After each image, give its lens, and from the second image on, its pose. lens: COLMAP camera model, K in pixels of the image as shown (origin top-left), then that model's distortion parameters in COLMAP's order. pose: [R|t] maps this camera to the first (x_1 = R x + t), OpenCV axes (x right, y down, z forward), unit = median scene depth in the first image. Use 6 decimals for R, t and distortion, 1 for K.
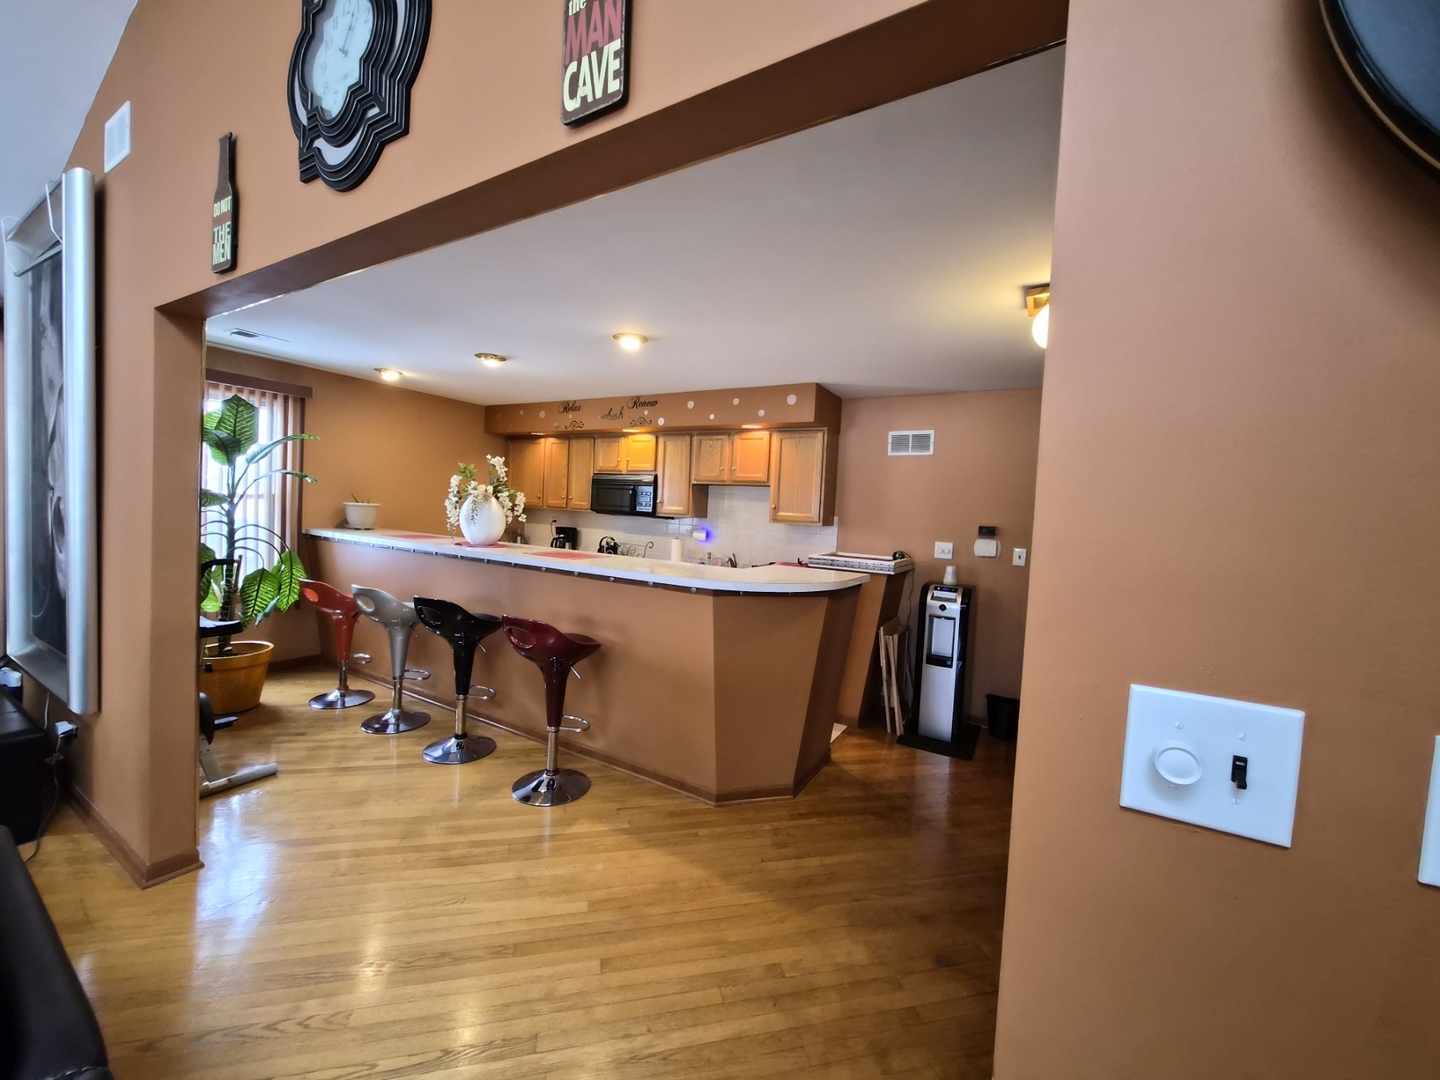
lens RADIAL K [[566.2, 0, 719.0], [0, 566.2, 533.4], [0, 0, 1]] dist [0.000714, 0.000146]
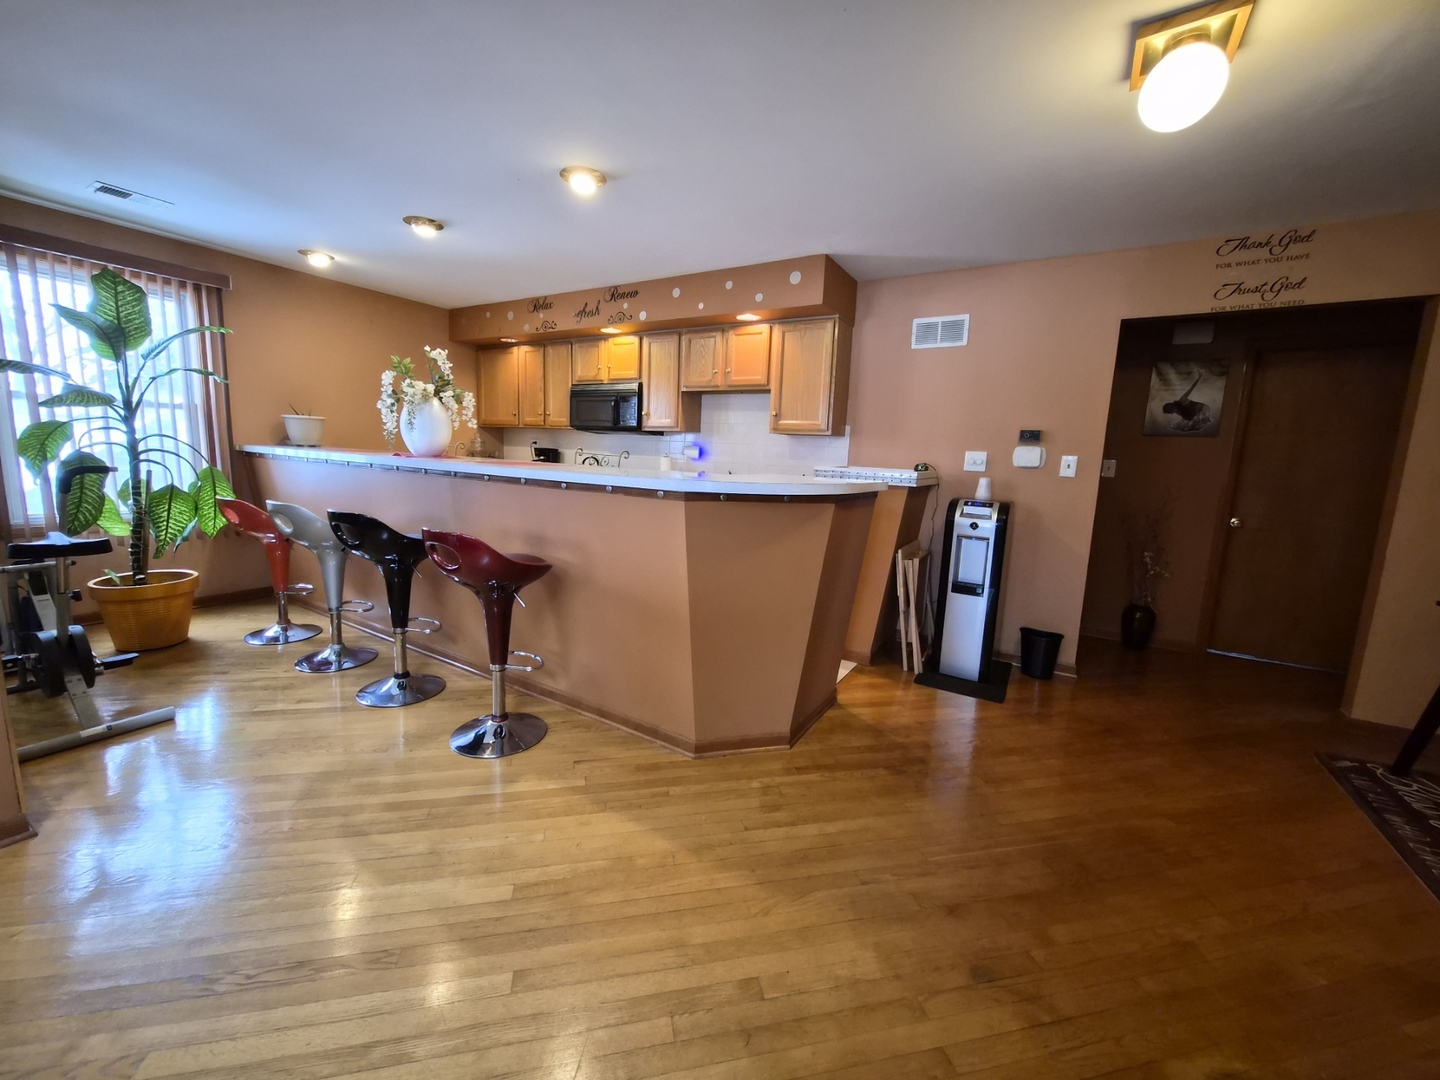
lens RADIAL K [[567.1, 0, 716.8], [0, 567.1, 533.3], [0, 0, 1]] dist [-0.000317, -0.000160]
pose [[0.999661, -0.006085, -0.025300, 0.037877], [0.008657, 0.994663, 0.102818, 0.054141], [0.024539, -0.103002, 0.994378, 0.162429]]
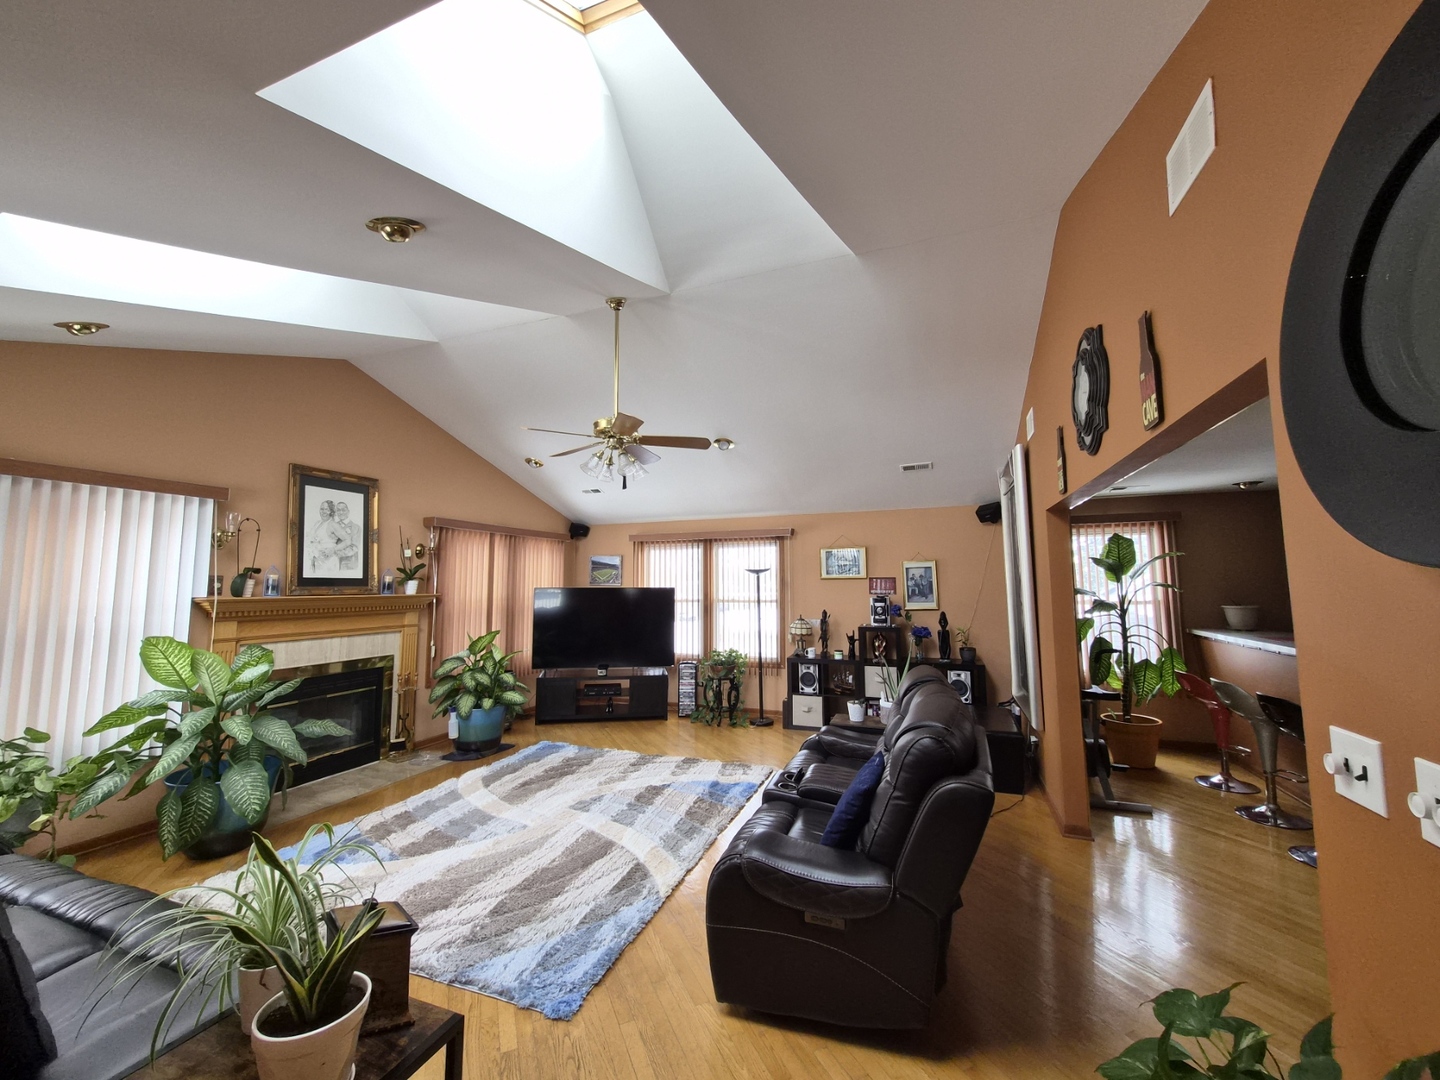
lens RADIAL K [[566.2, 0, 719.0], [0, 566.2, 533.4], [0, 0, 1]] dist [0.000714, 0.000146]
pose [[0.167977, -0.143318, -0.975317, 0.351466], [-0.024942, 0.988441, -0.149542, -0.005018], [0.985475, 0.049446, 0.162460, -0.205116]]
